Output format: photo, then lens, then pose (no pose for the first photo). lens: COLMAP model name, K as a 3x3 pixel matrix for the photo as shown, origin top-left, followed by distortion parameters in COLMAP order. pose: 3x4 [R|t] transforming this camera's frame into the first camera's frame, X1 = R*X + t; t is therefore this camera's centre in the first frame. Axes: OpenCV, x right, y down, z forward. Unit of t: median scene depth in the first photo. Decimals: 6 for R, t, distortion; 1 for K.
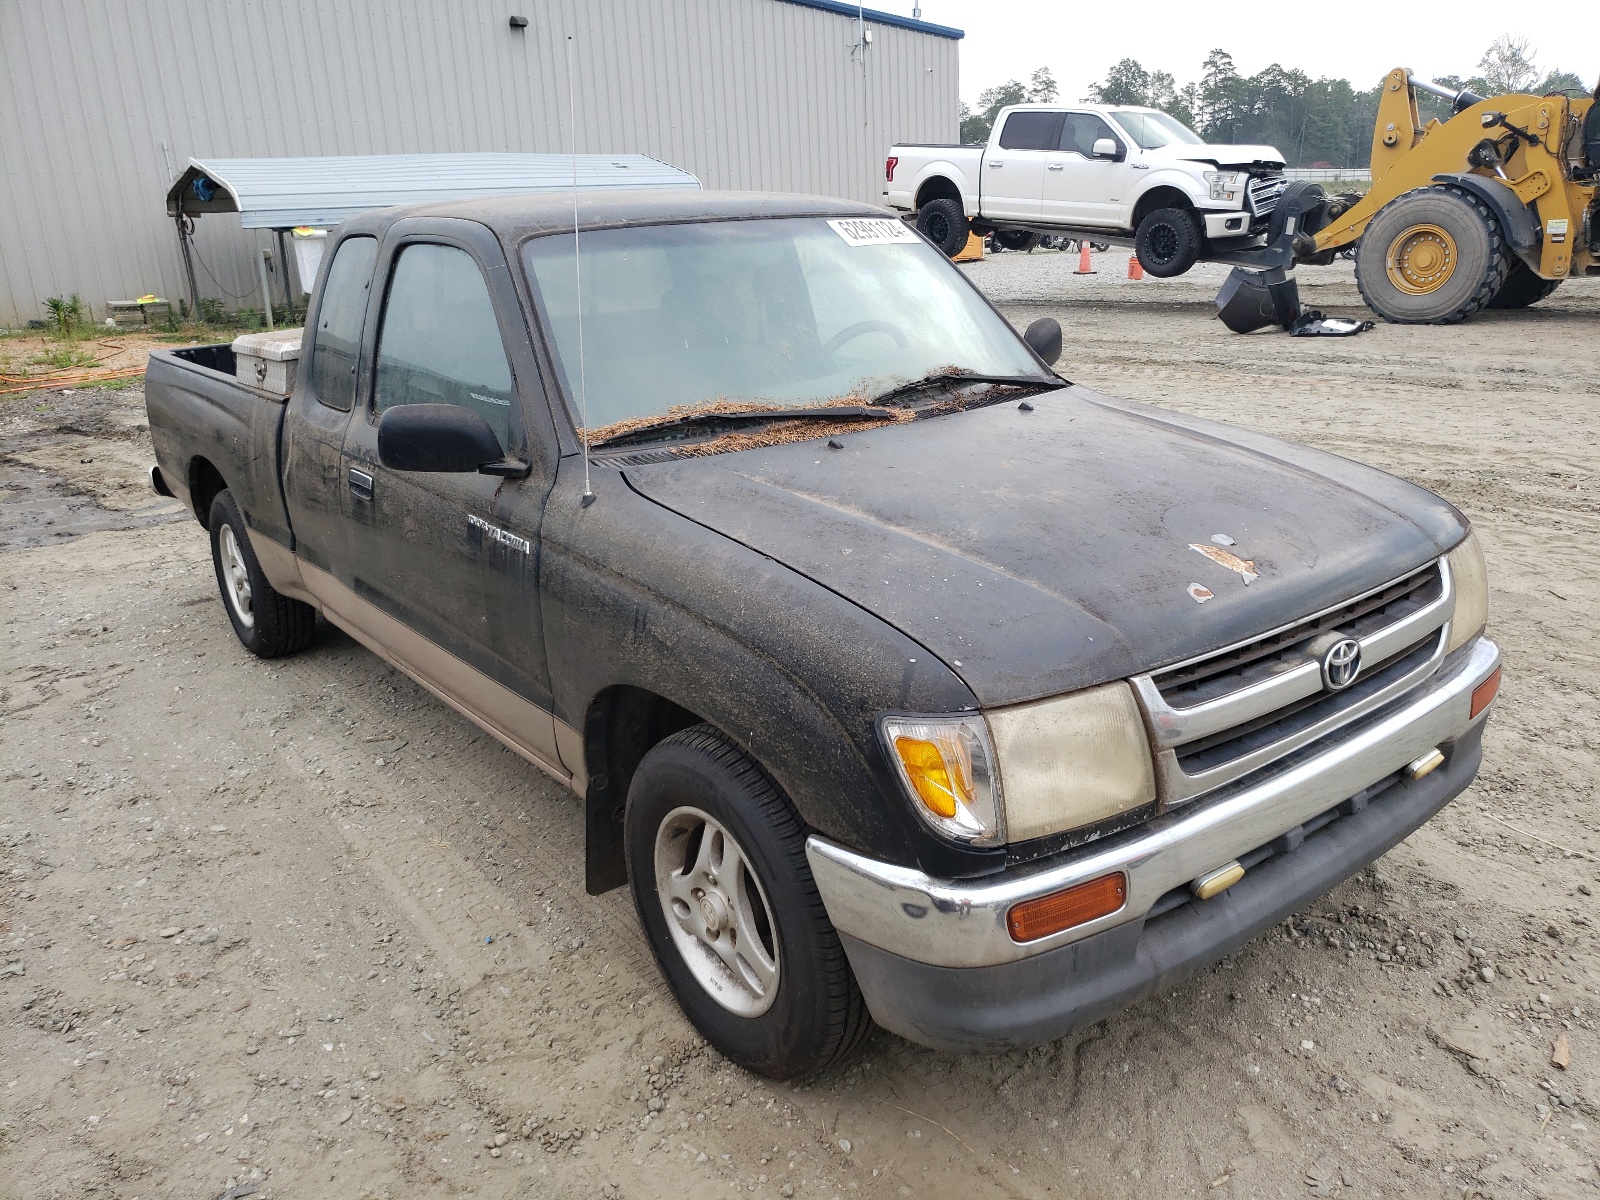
lens RADIAL K [[1248.5, 0, 800.0], [0, 1248.5, 600.0], [0, 0, 1]] dist [0.007003, 0.017309]
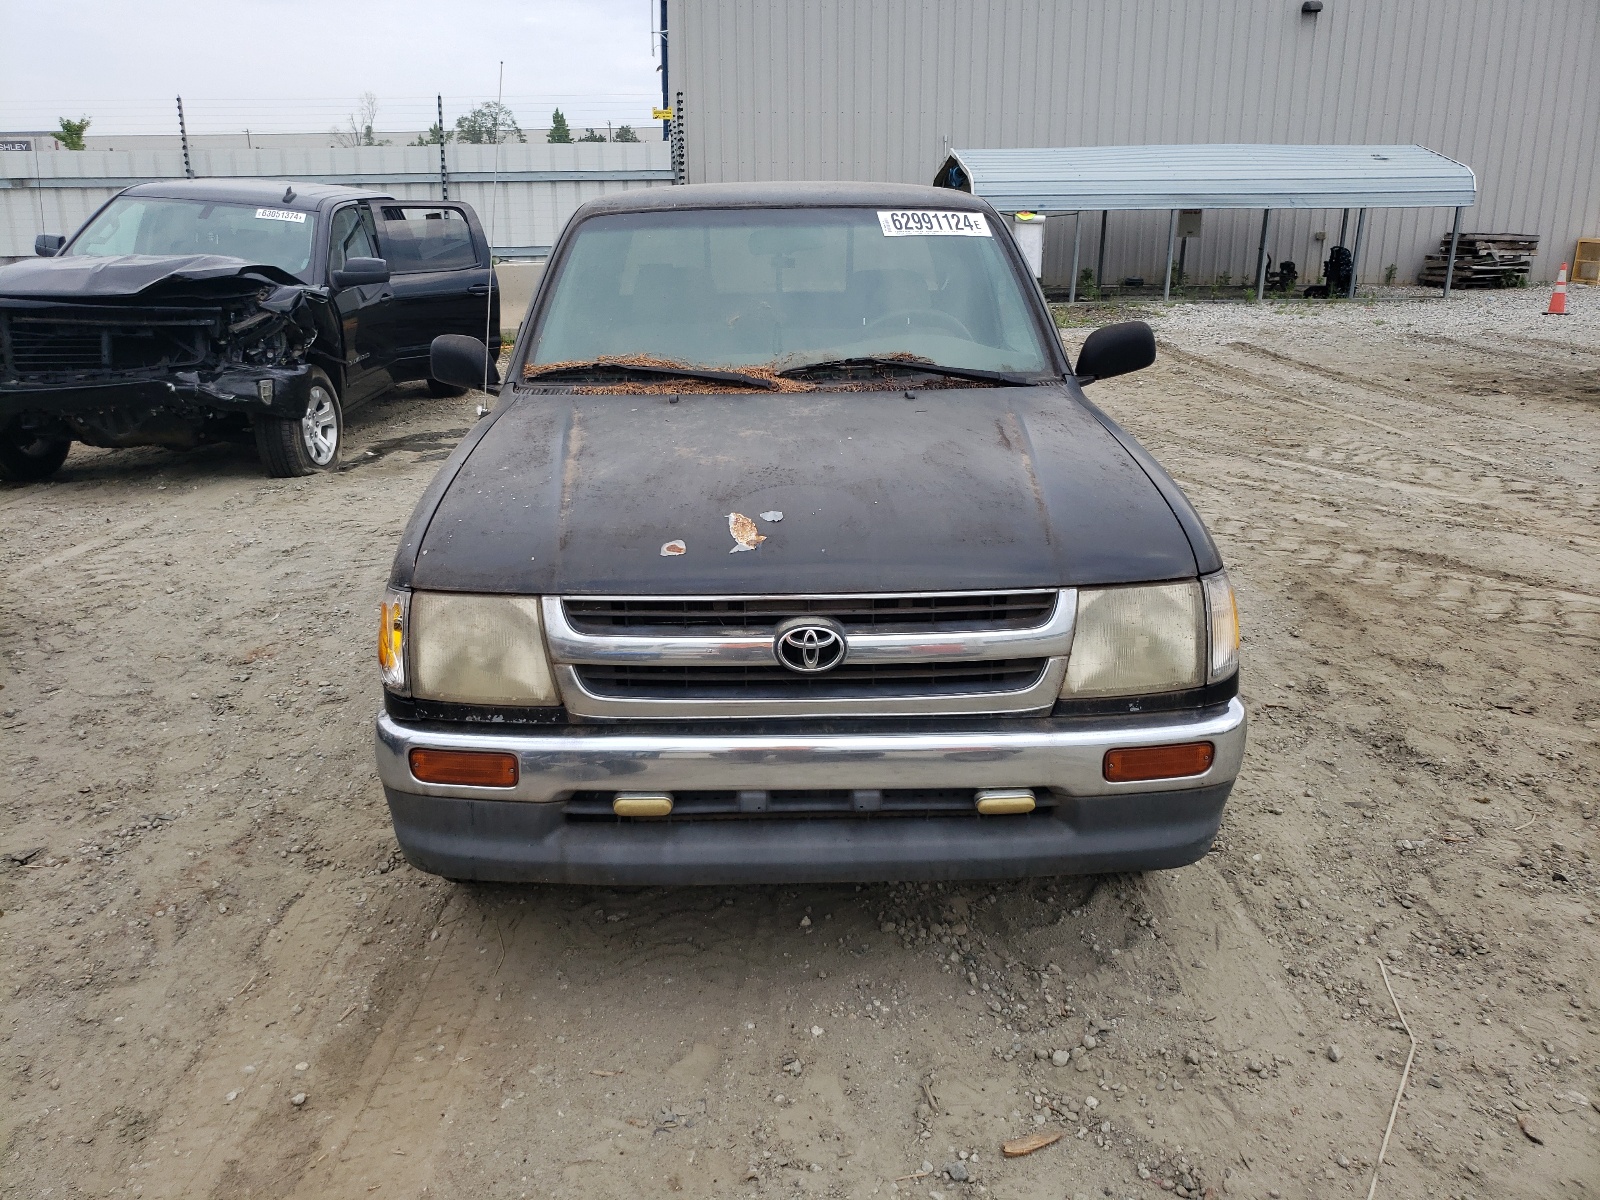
lens RADIAL K [[1271.8, 0, 799.6], [0, 1271.8, 552.1], [0, 0, 1]] dist [0.000063, 0.002750]
pose [[0.797725, 0.185449, -0.573797, 0.904654], [-0.203294, 0.978540, 0.033630, -0.053897], [0.567720, 0.089822, 0.818307, 0.117600]]
